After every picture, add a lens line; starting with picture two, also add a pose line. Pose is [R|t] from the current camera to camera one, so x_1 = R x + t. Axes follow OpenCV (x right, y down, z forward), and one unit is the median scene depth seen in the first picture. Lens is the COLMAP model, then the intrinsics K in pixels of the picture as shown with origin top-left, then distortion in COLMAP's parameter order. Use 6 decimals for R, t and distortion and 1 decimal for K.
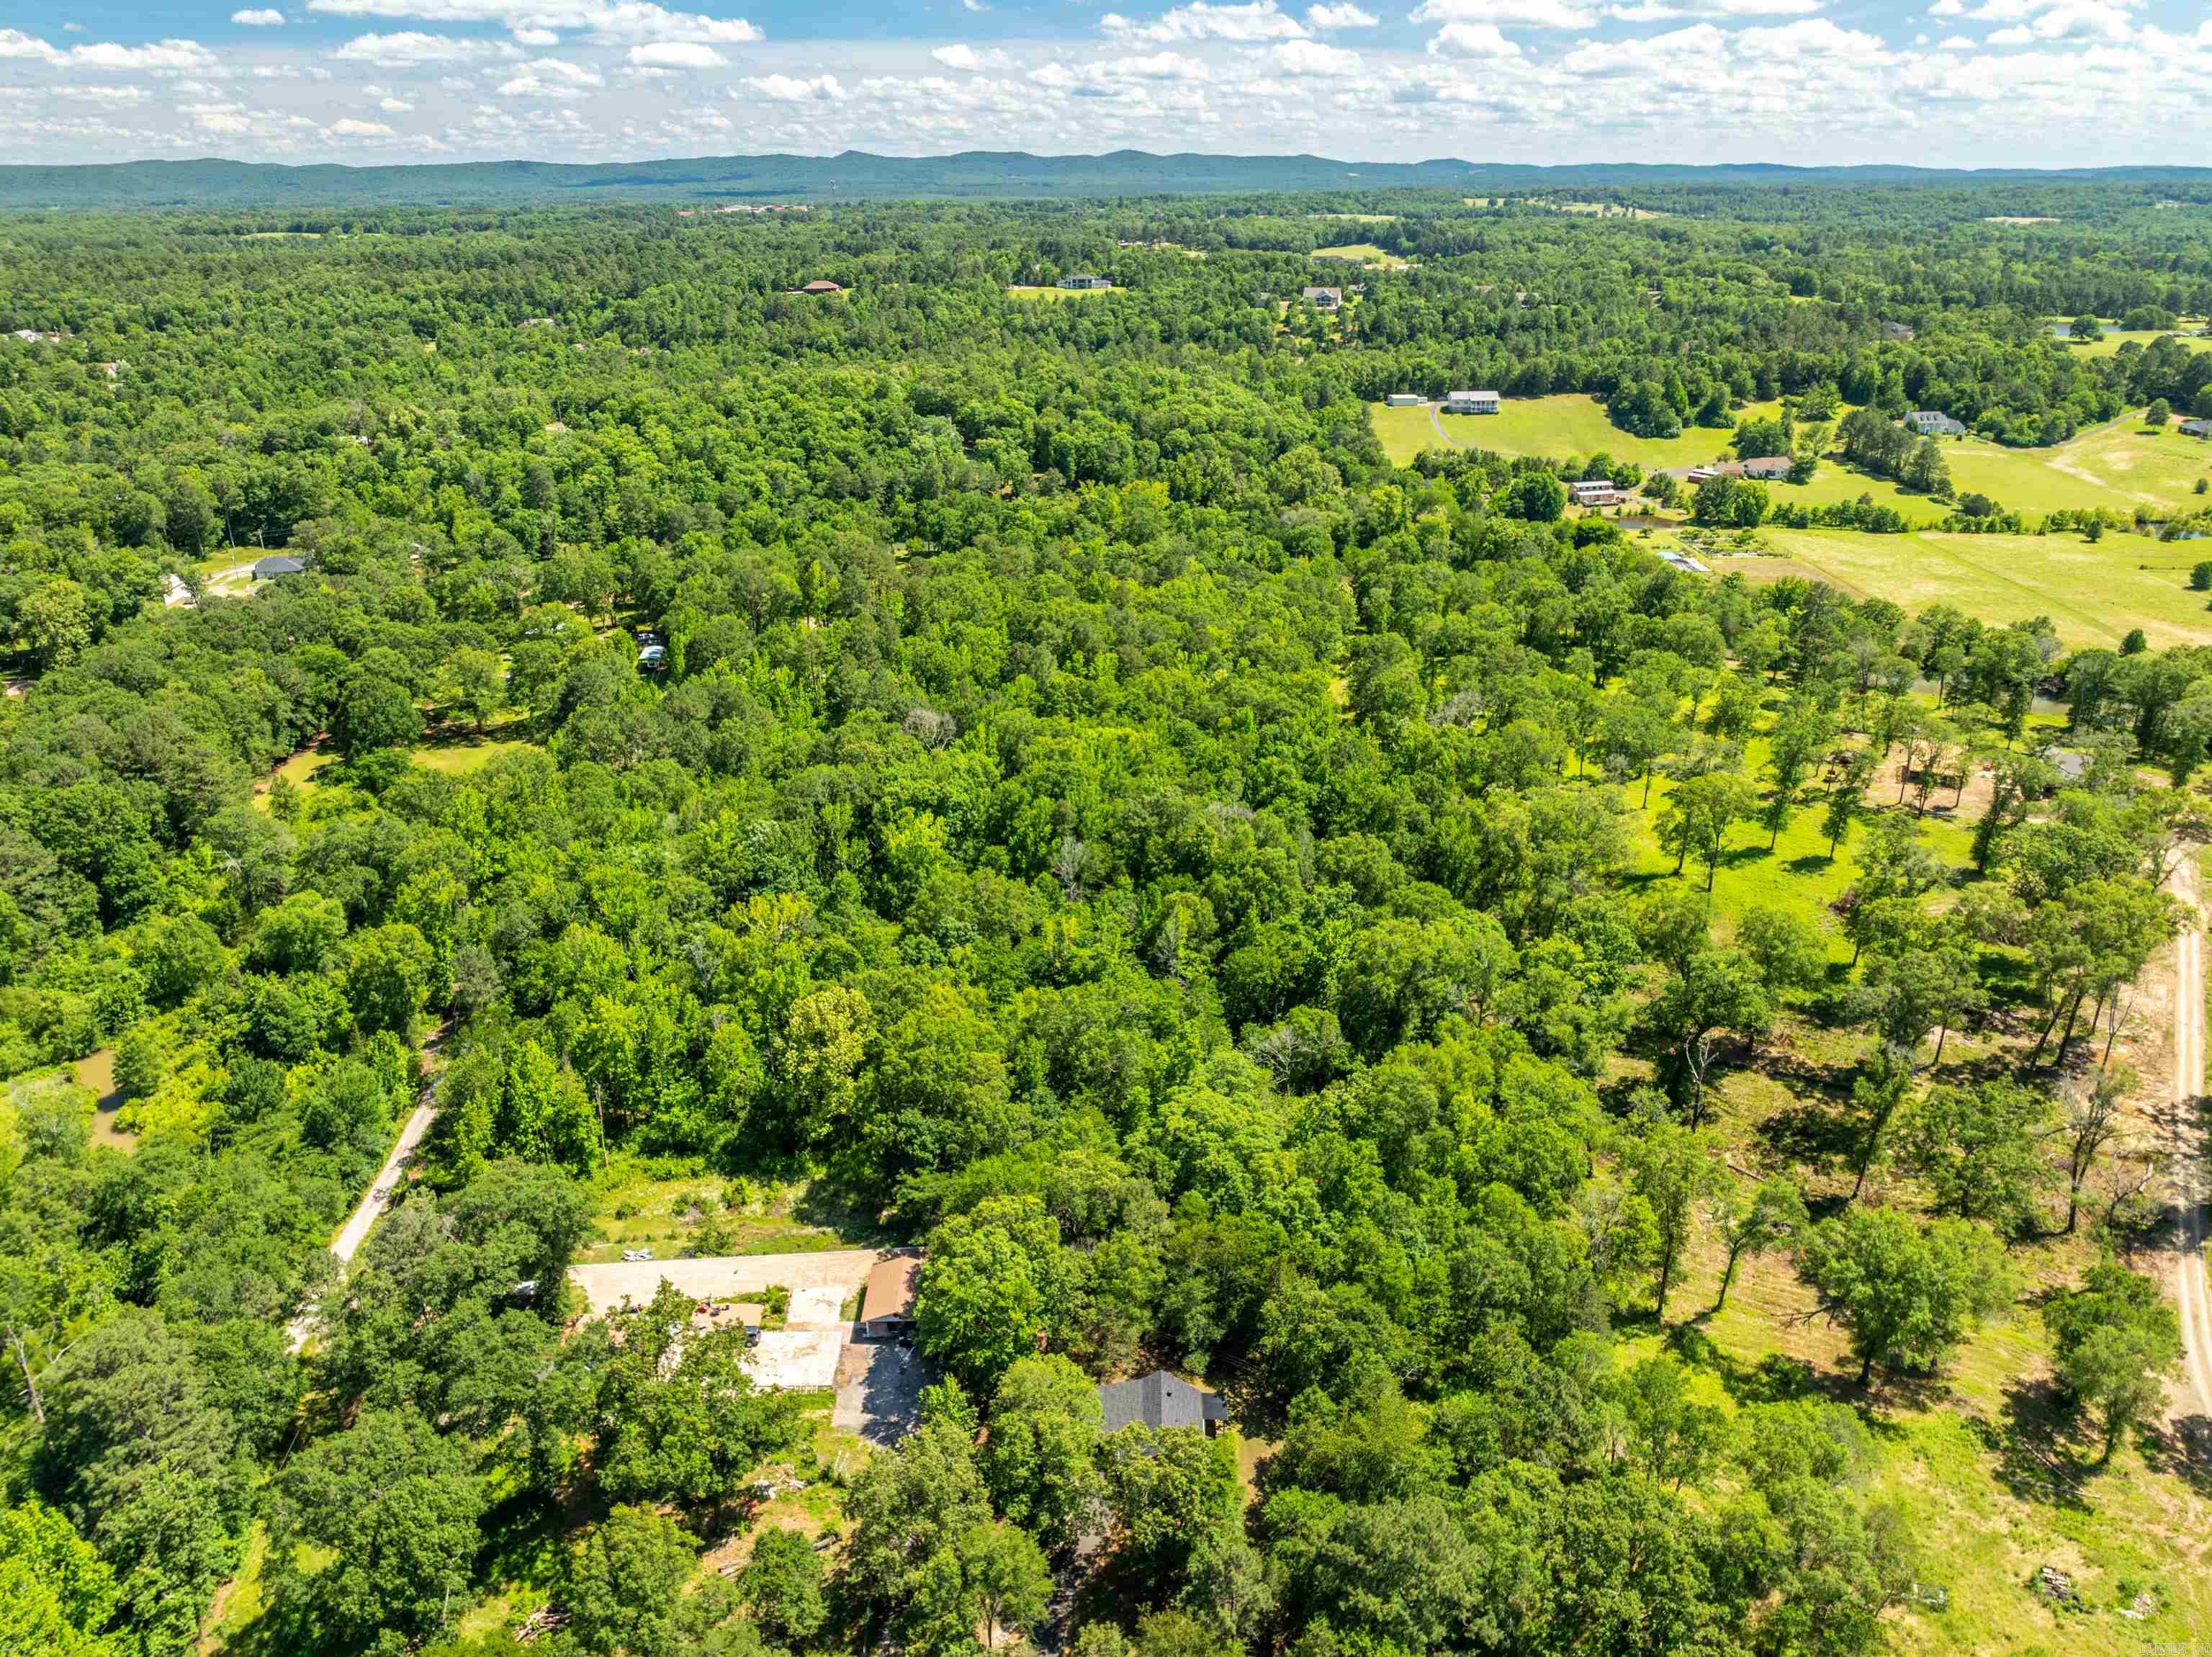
lens RADIAL K [[1557.8, 0, 1094.6], [0, 1557.8, 831.7], [0, 0, 1]] dist [-0.028616, 0.011789]
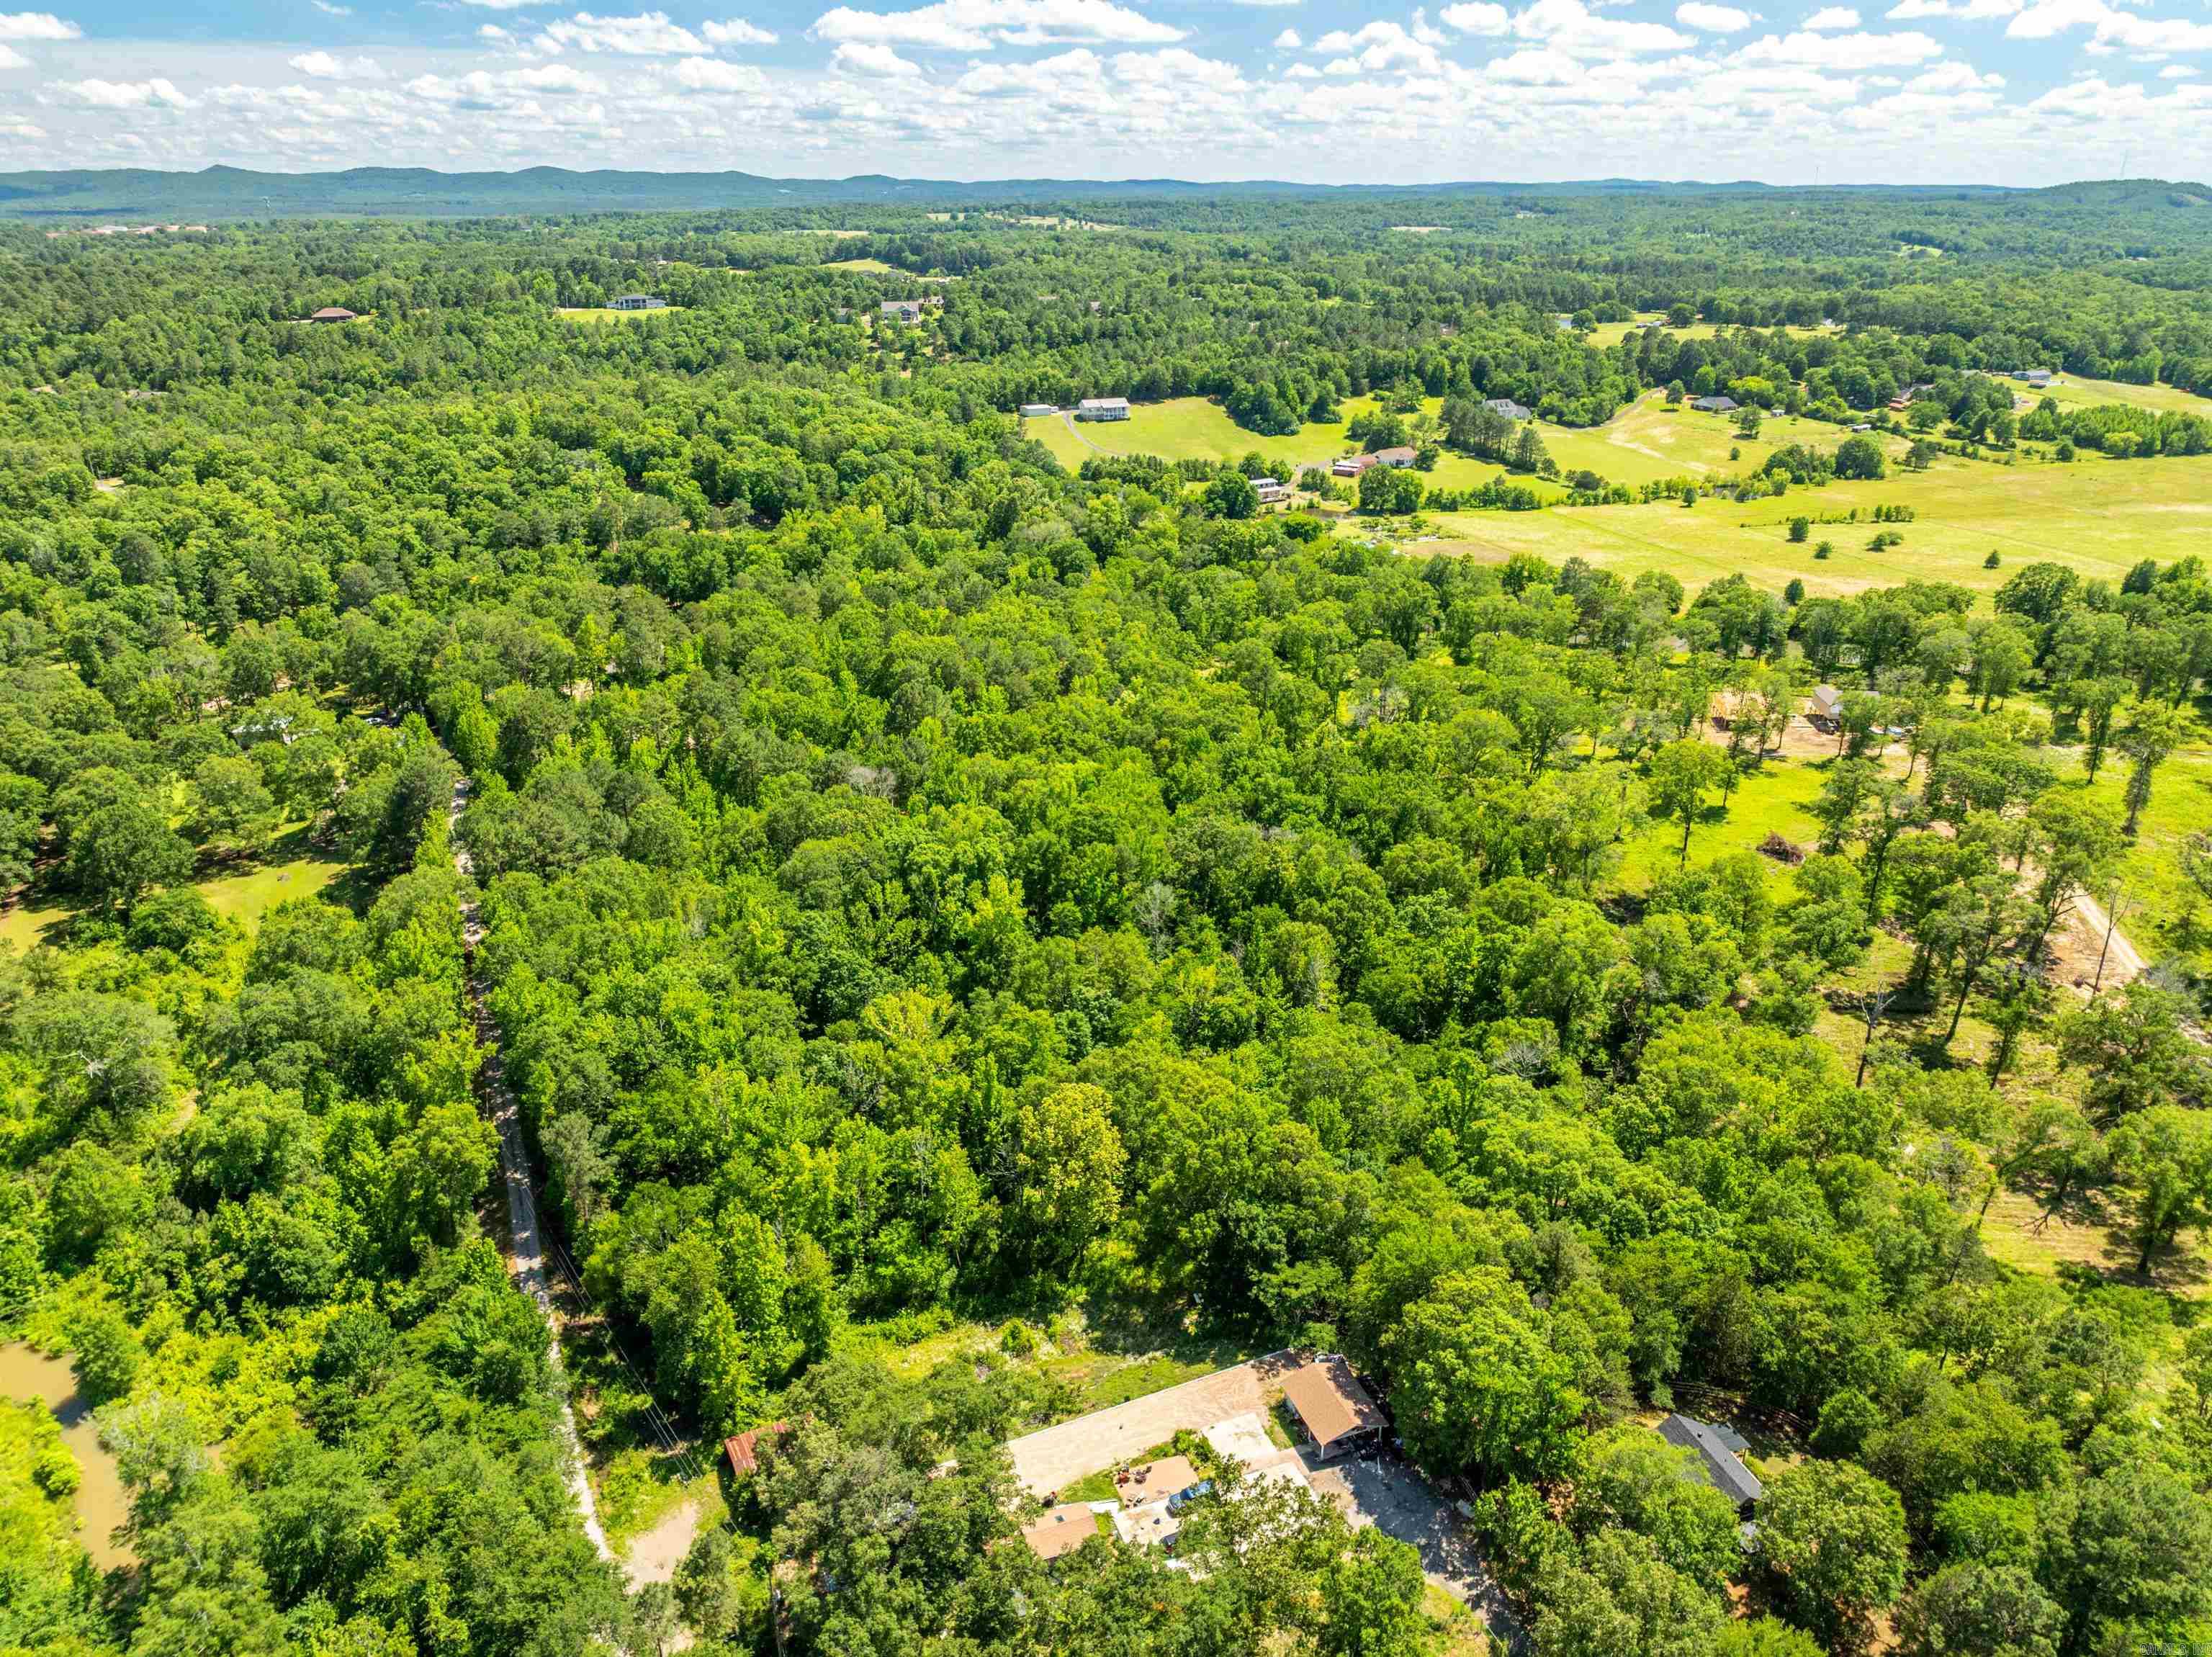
lens RADIAL K [[1564.4, 0, 1106.0], [0, 1564.4, 828.5], [0, 0, 1]] dist [-0.037162, 0.027069]
pose [[0.939944, -0.126063, 0.317197, -0.115659], [0.129893, 0.991486, 0.009133, -0.014000], [-0.315647, 0.032617, 0.948316, 0.040265]]
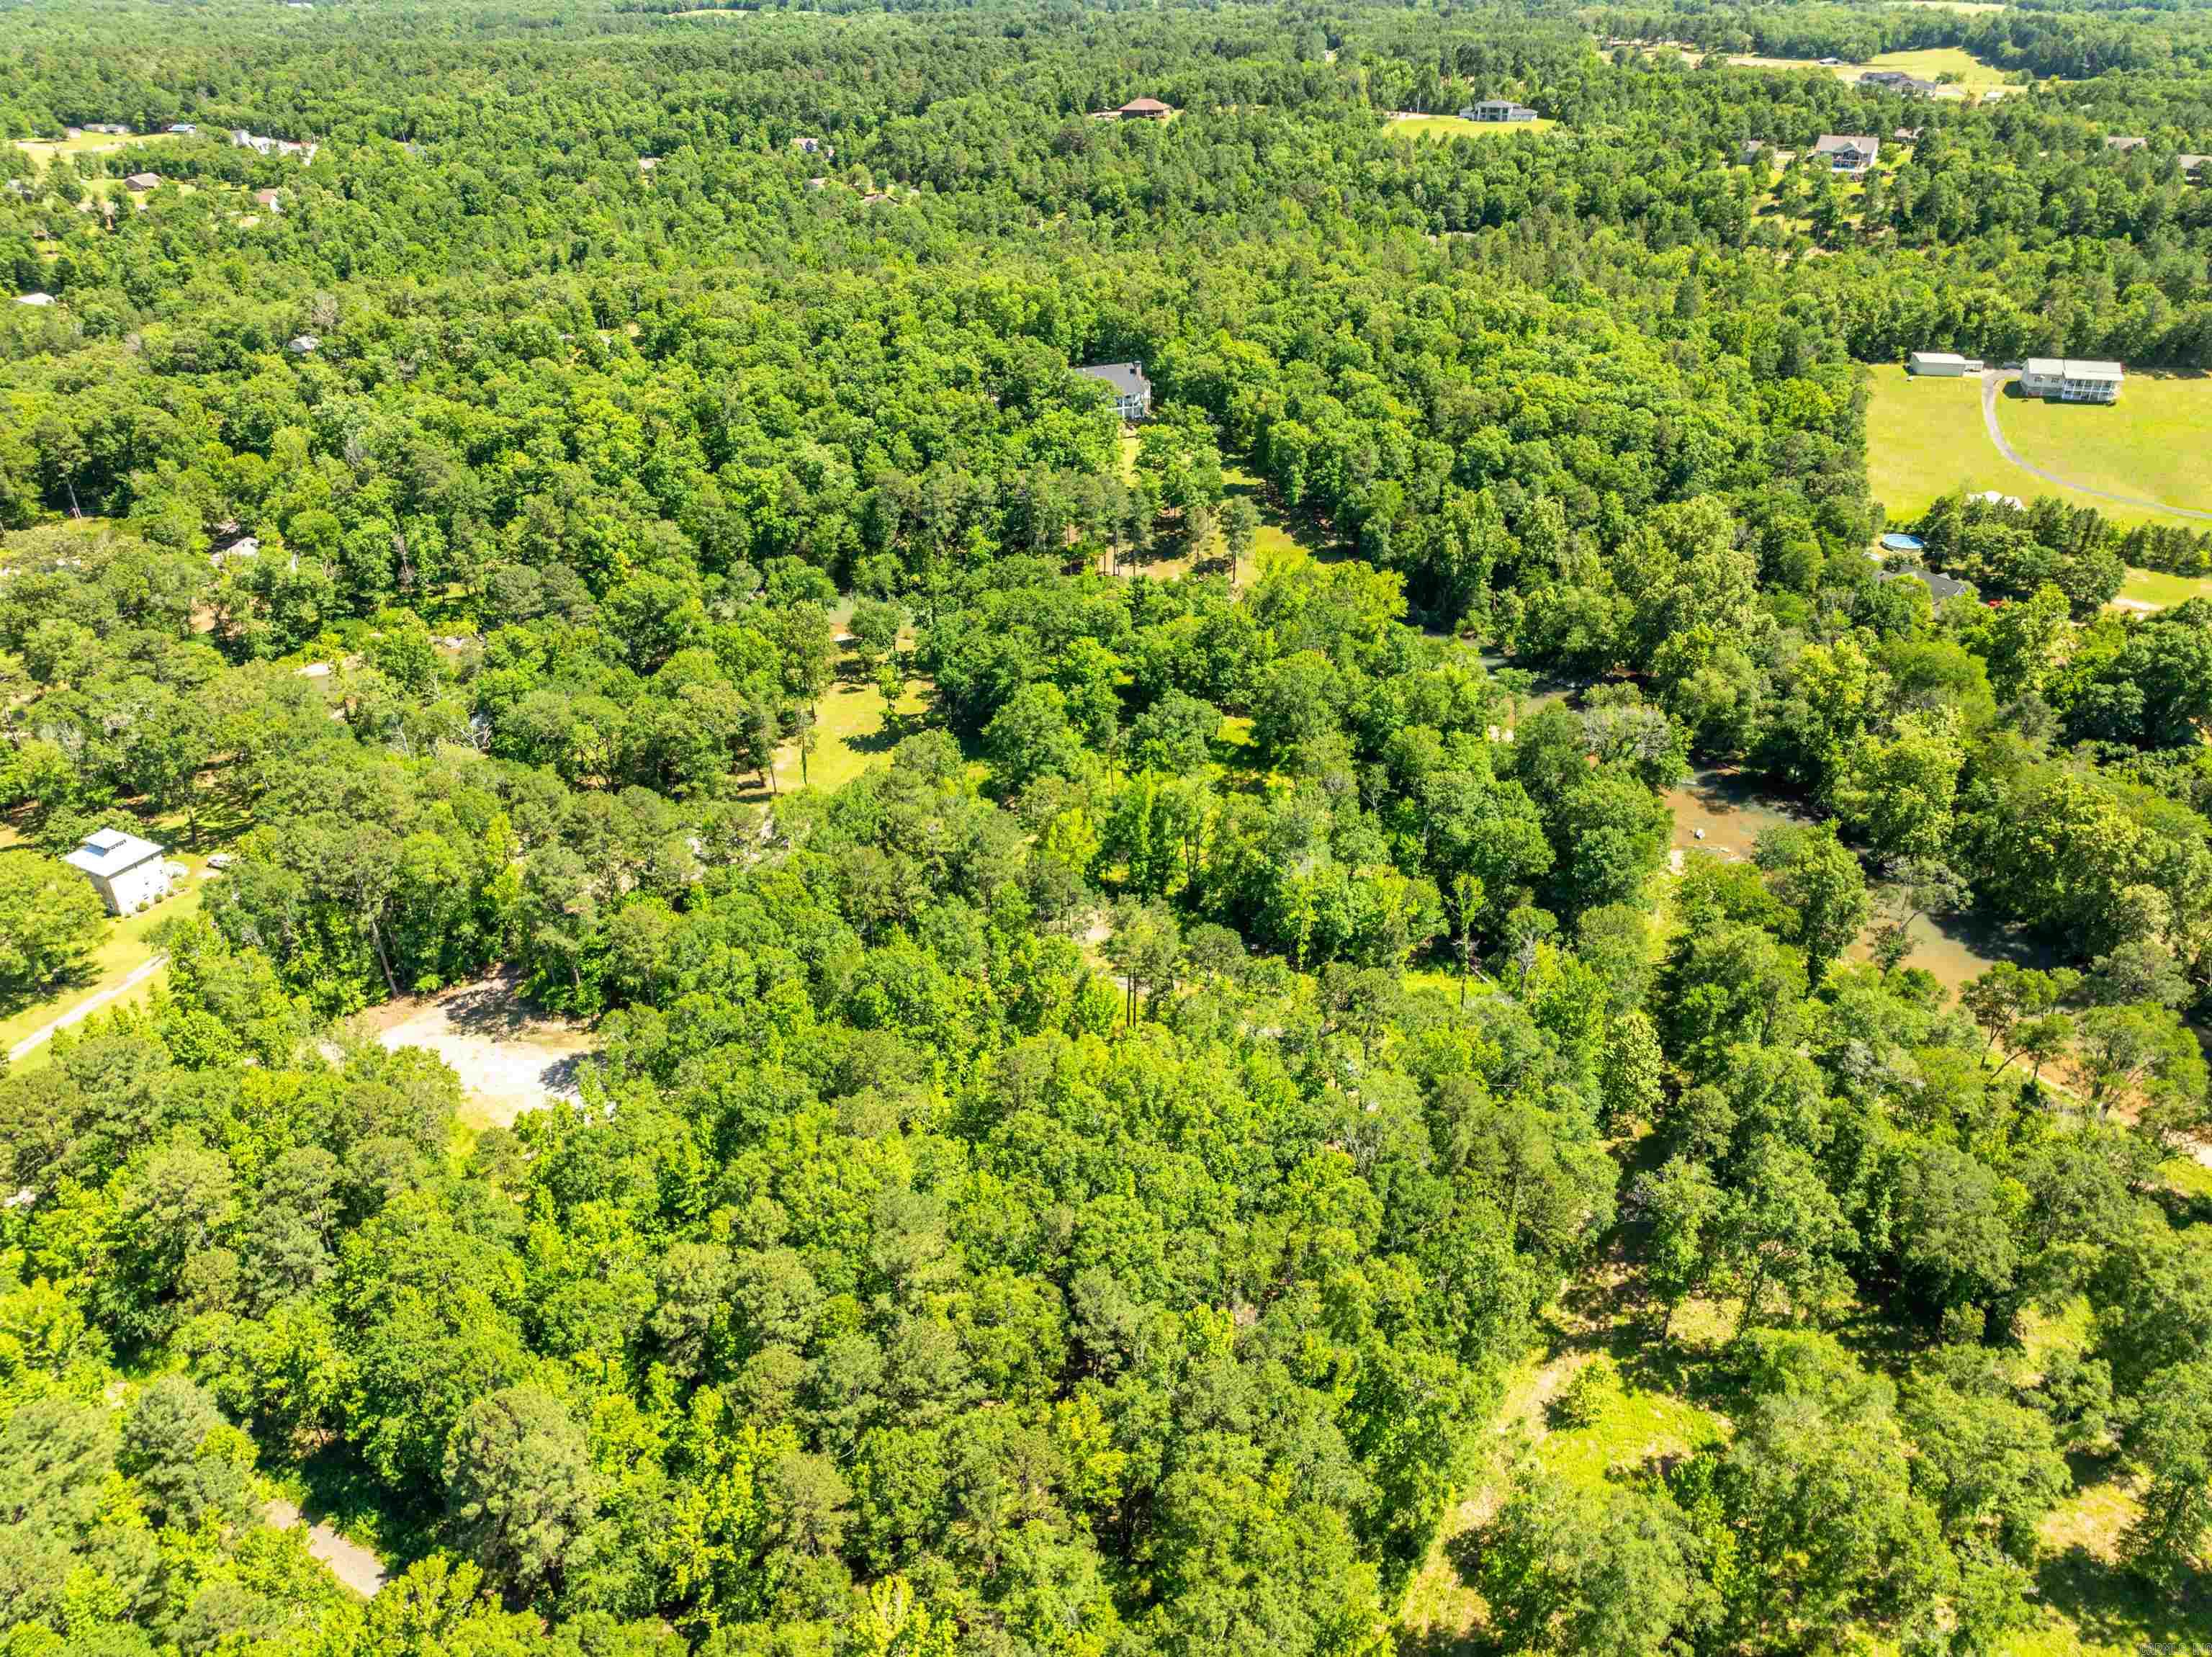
lens RADIAL K [[1564.4, 0, 1106.0], [0, 1564.4, 828.5], [0, 0, 1]] dist [-0.037162, 0.027069]
pose [[0.955782, 0.144191, -0.256300, 0.075233], [-0.113228, 0.984790, 0.131785, -0.150682], [0.271404, -0.096937, 0.957571, 0.345087]]
